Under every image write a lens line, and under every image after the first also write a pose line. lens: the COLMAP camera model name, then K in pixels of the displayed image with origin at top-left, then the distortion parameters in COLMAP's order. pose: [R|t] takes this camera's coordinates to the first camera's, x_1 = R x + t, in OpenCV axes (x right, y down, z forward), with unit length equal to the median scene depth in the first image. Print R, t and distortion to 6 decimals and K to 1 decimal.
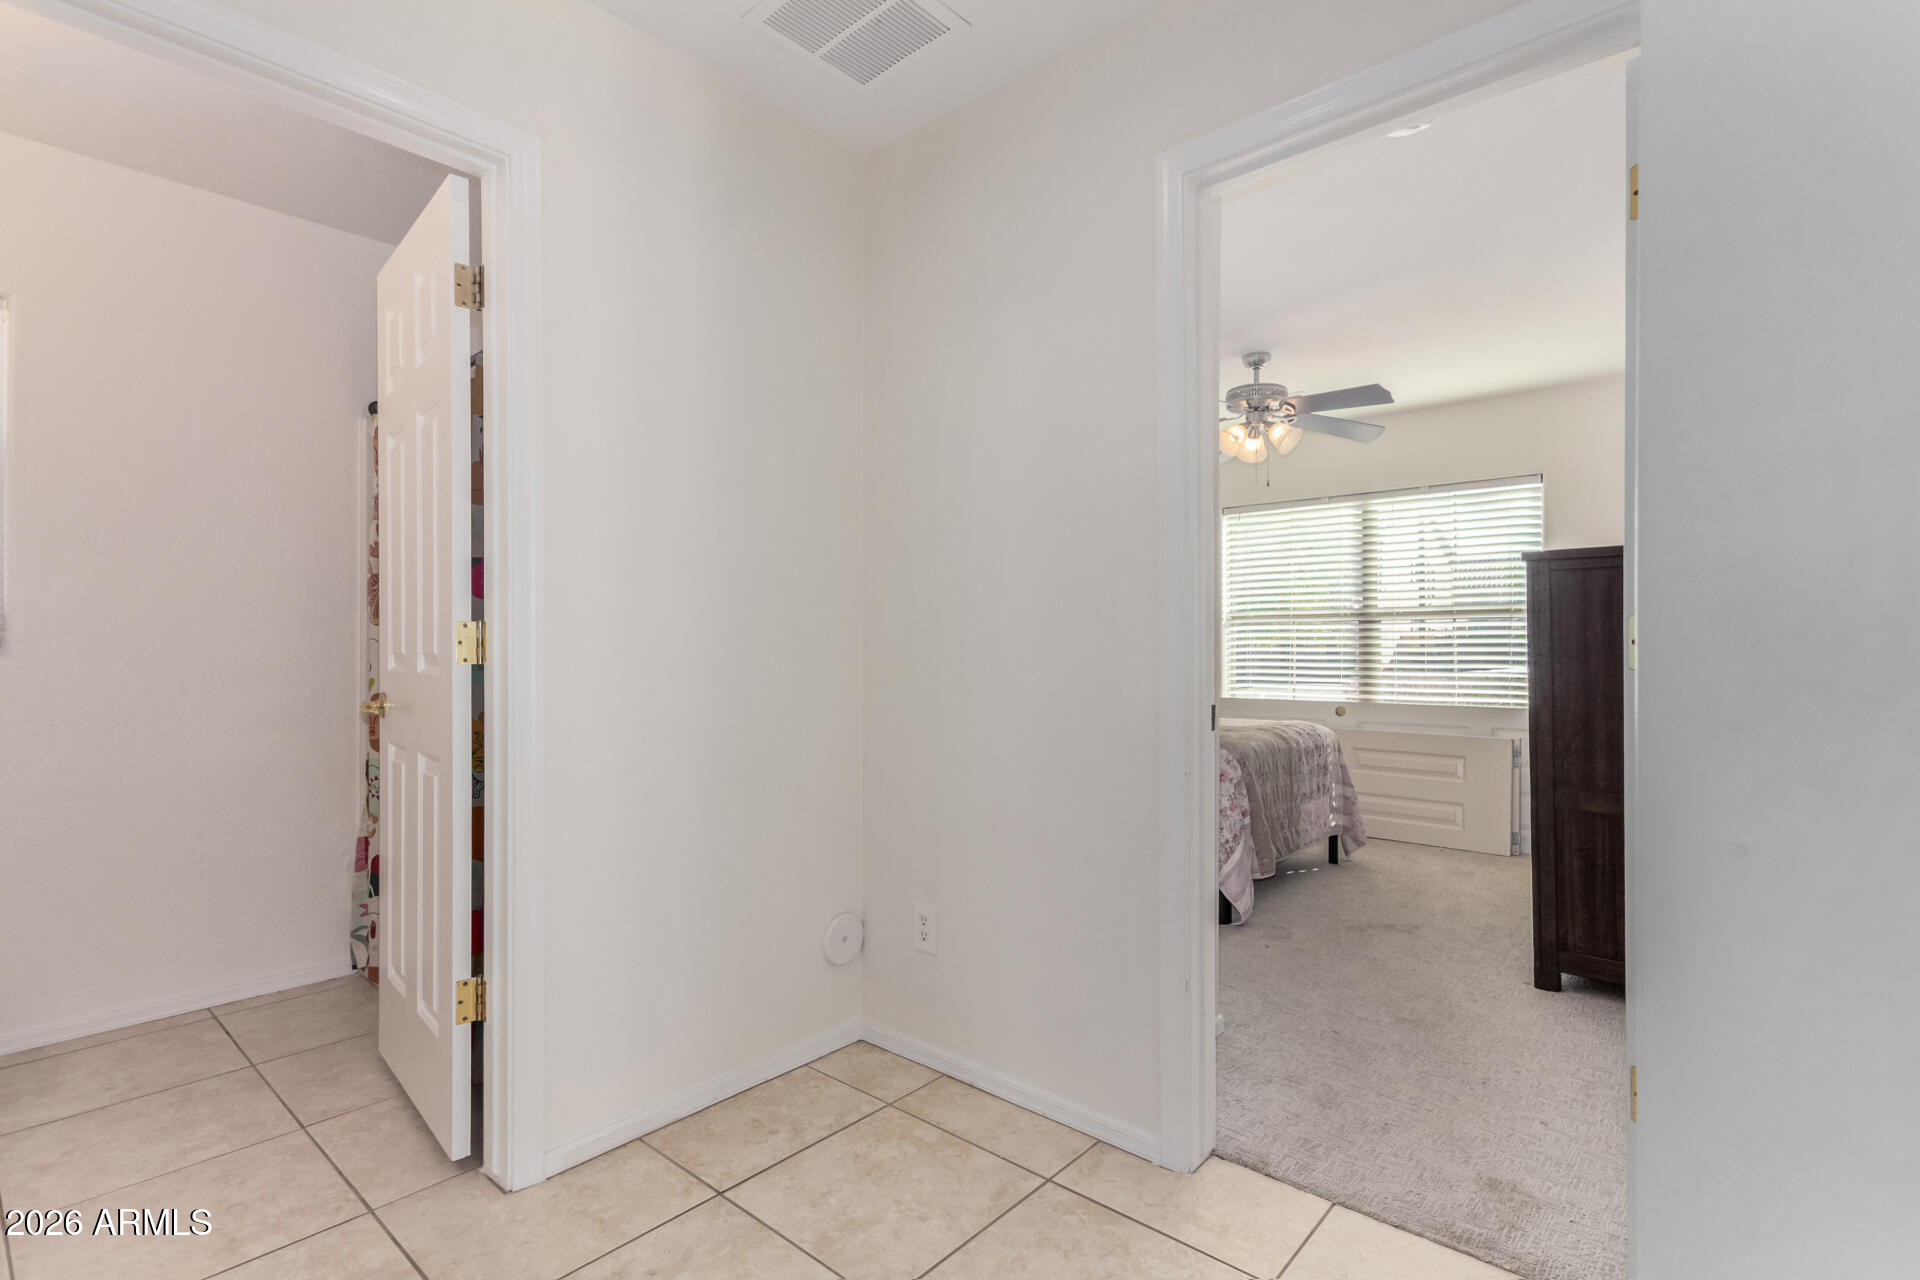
lens RADIAL K [[904.3, 0, 952.7], [0, 904.3, 640.3], [0, 0, 1]] dist [0.010390, -0.000367]
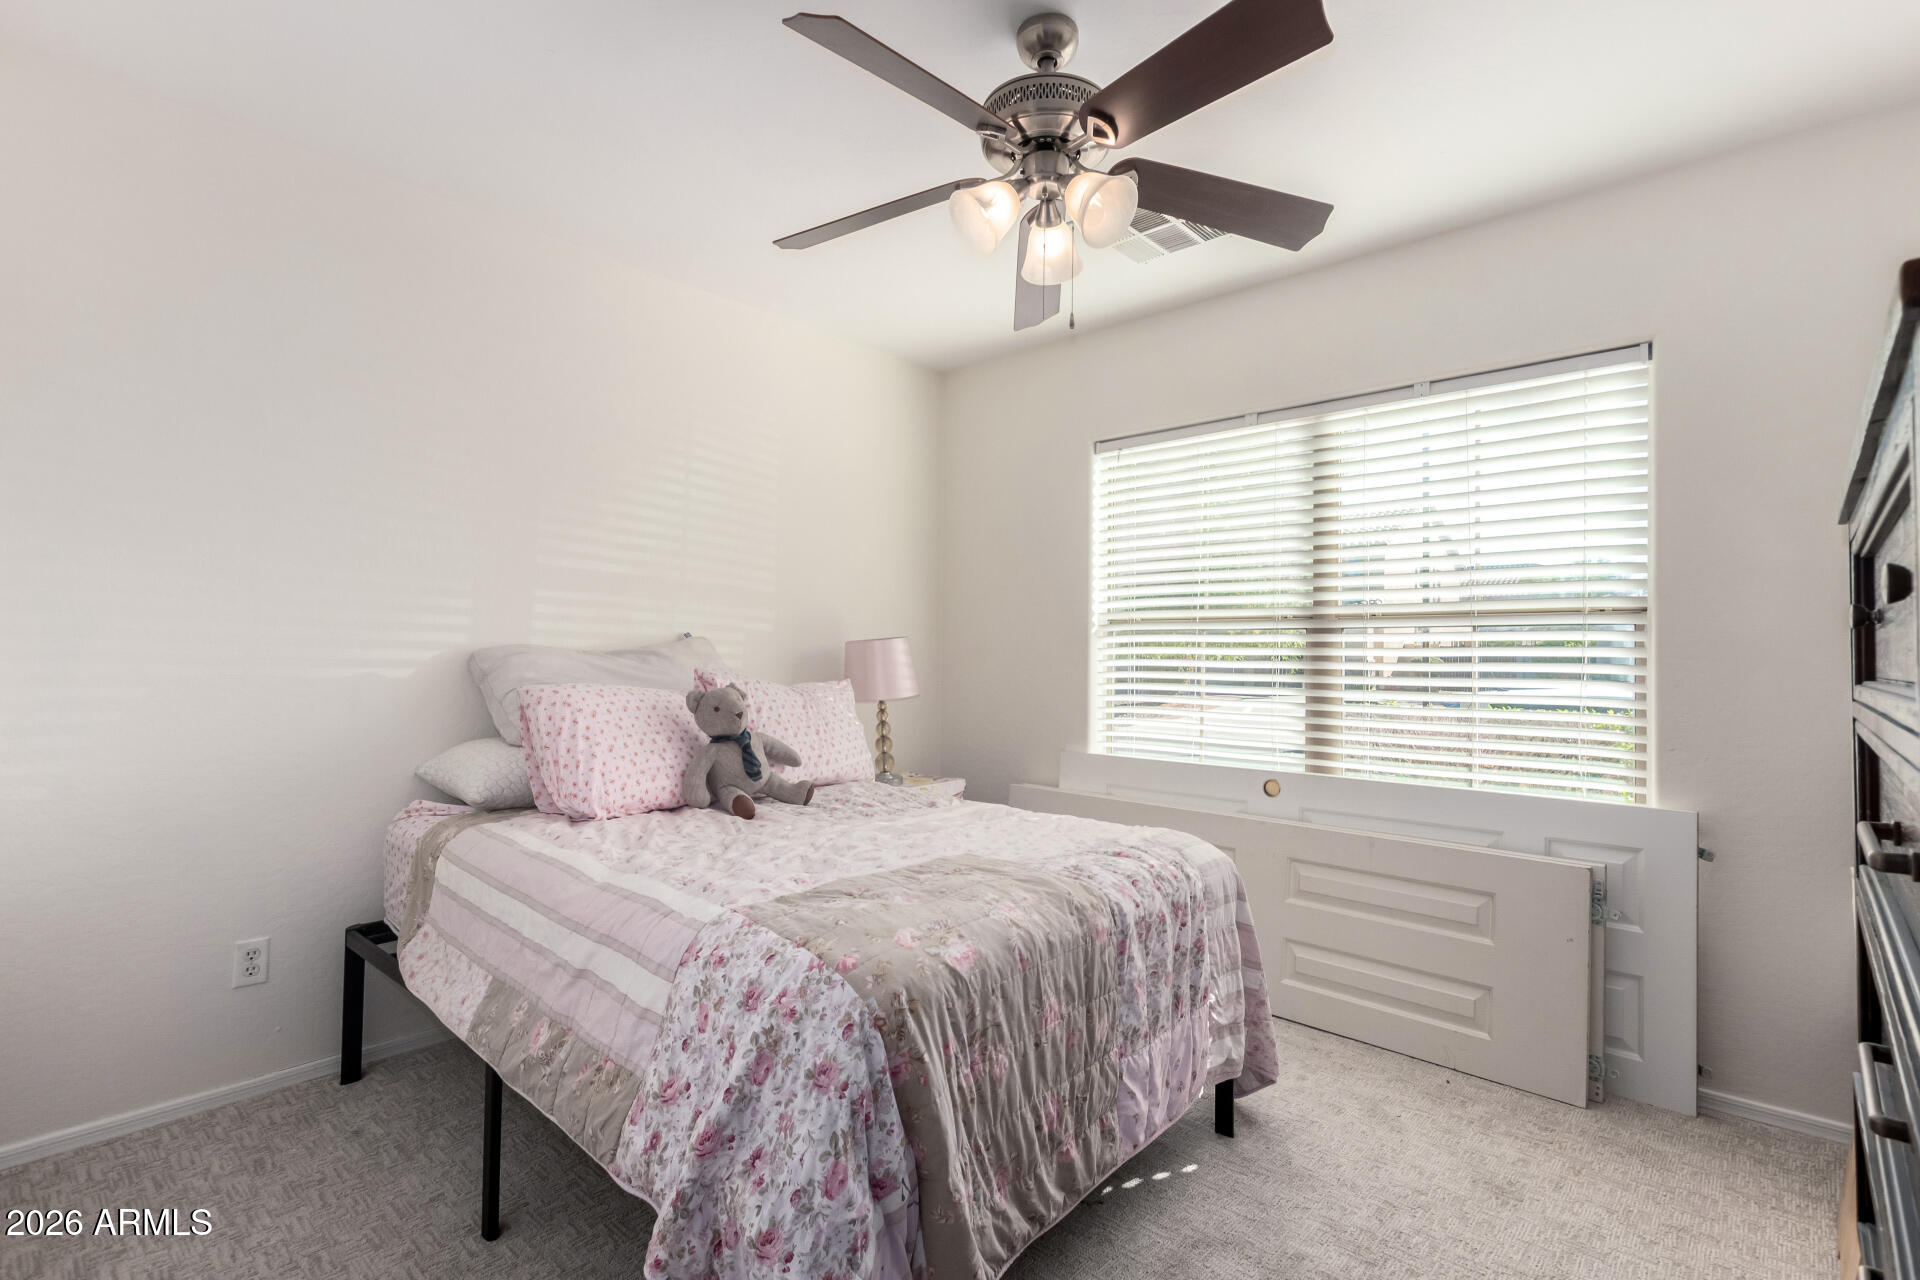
lens RADIAL K [[904.3, 0, 968.0], [0, 904.3, 644.0], [0, 0, 1]] dist [0.010390, -0.000367]
pose [[0.999961, 0.006521, 0.005952, 0.241661], [-0.006515, 0.999978, -0.000908, -0.010263], [-0.005958, 0.000869, 0.999982, 0.449631]]
